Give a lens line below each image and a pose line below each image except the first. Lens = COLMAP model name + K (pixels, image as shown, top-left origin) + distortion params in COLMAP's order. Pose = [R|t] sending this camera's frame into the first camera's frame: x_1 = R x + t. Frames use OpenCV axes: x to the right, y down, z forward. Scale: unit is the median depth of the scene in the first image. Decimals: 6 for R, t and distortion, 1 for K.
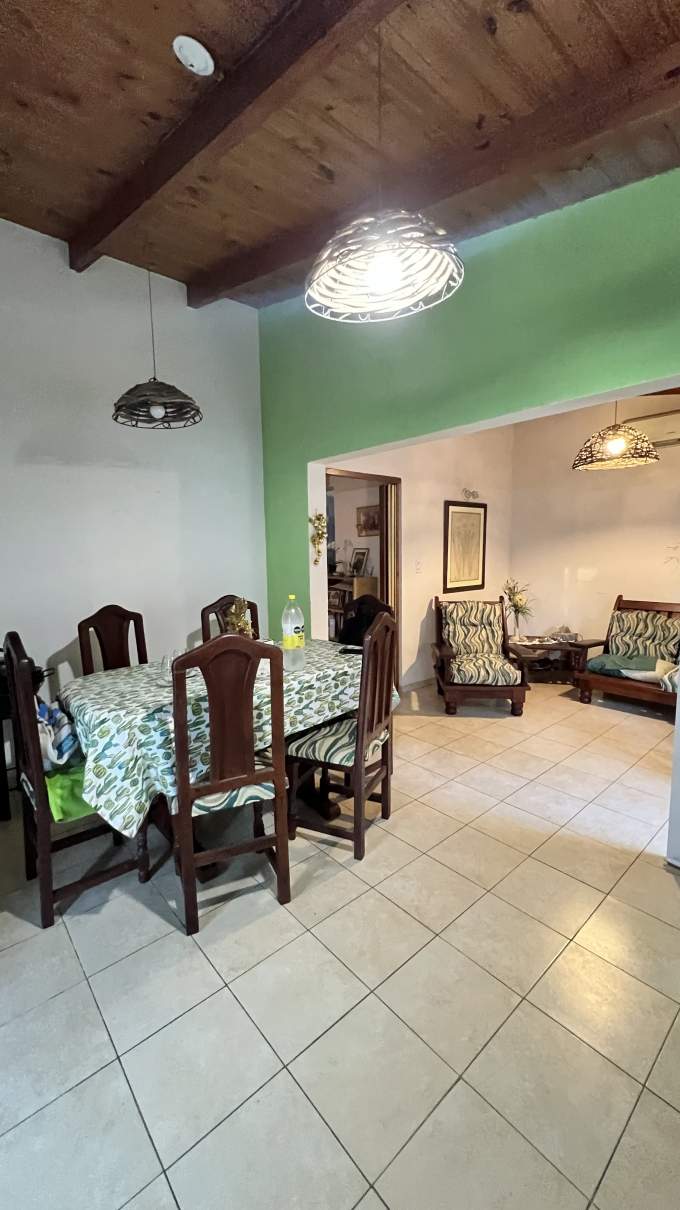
lens RADIAL K [[483.1, 0, 338.8], [0, 483.1, 607.7], [0, 0, 1]] dist [-0.001232, 0.000135]
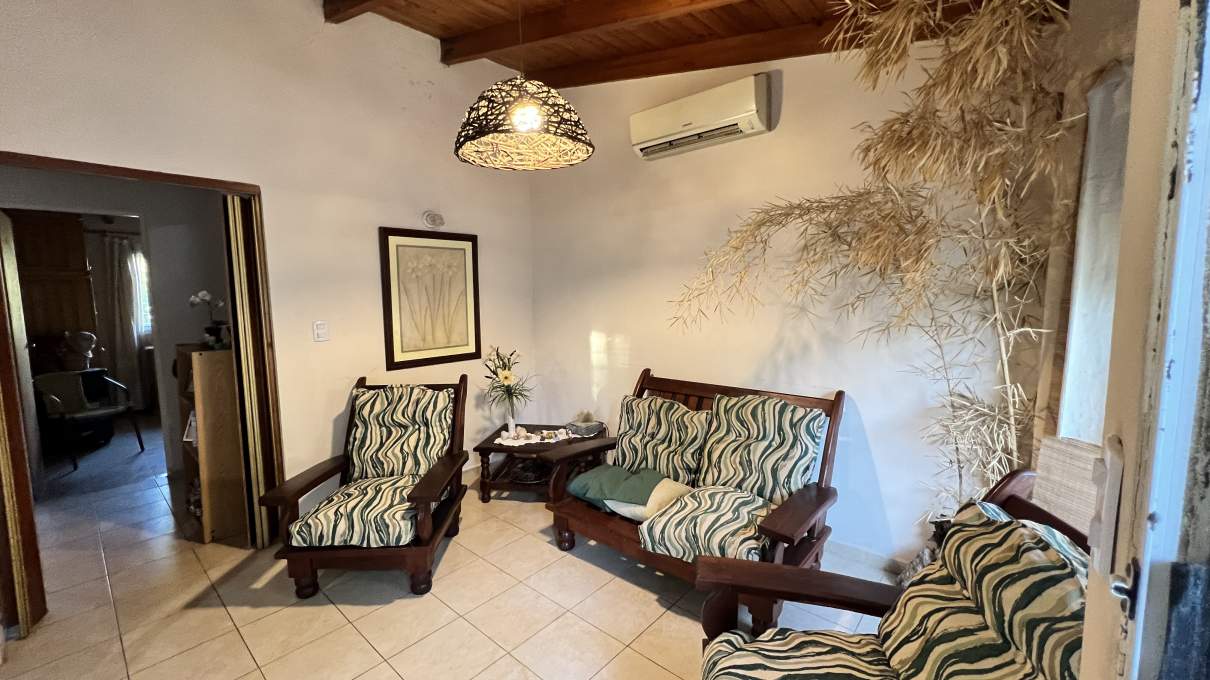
lens RADIAL K [[483.1, 0, 601.3], [0, 483.1, 339.2], [0, 0, 1]] dist [-0.001232, 0.000135]
pose [[0.991769, -0.013050, 0.127372, 0.613616], [0.016241, 0.999579, -0.024048, -0.074878], [-0.127005, 0.025918, 0.991563, 0.468303]]
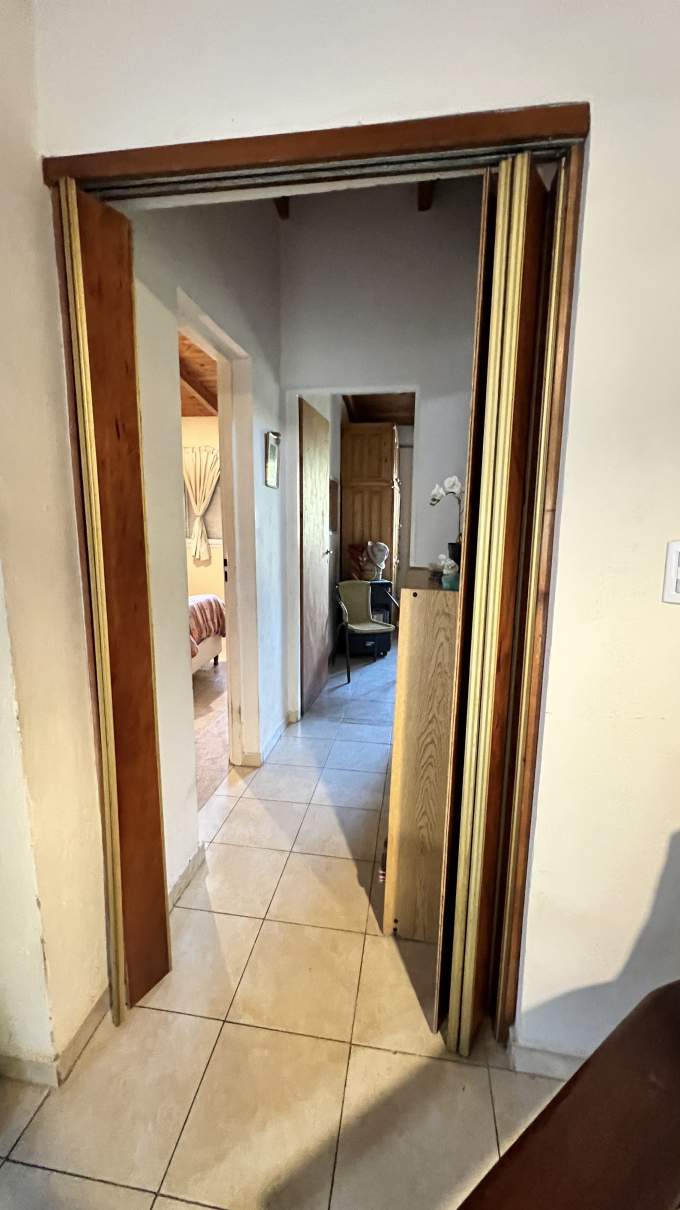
lens RADIAL K [[483.1, 0, 343.1], [0, 483.1, 602.3], [0, 0, 1]] dist [-0.001232, 0.000135]
pose [[0.645509, 0.144406, -0.749977, 0.311523], [-0.112776, 0.989220, 0.093405, -0.102637], [0.755381, 0.024286, 0.654836, 1.051042]]
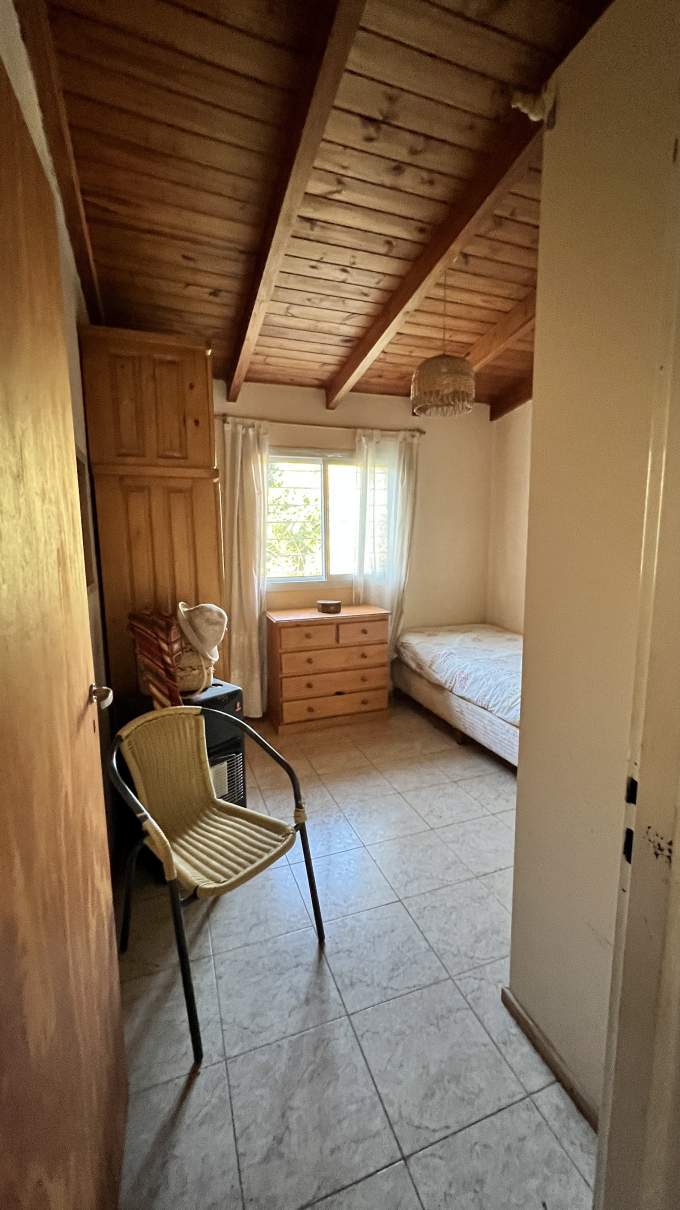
lens RADIAL K [[483.1, 0, 340.9], [0, 483.1, 601.2], [0, 0, 1]] dist [-0.001232, 0.000135]
pose [[0.937466, 0.065673, -0.341825, -0.332742], [-0.055456, 0.997676, 0.039588, -0.194516], [0.343631, -0.018156, 0.938929, 1.529243]]
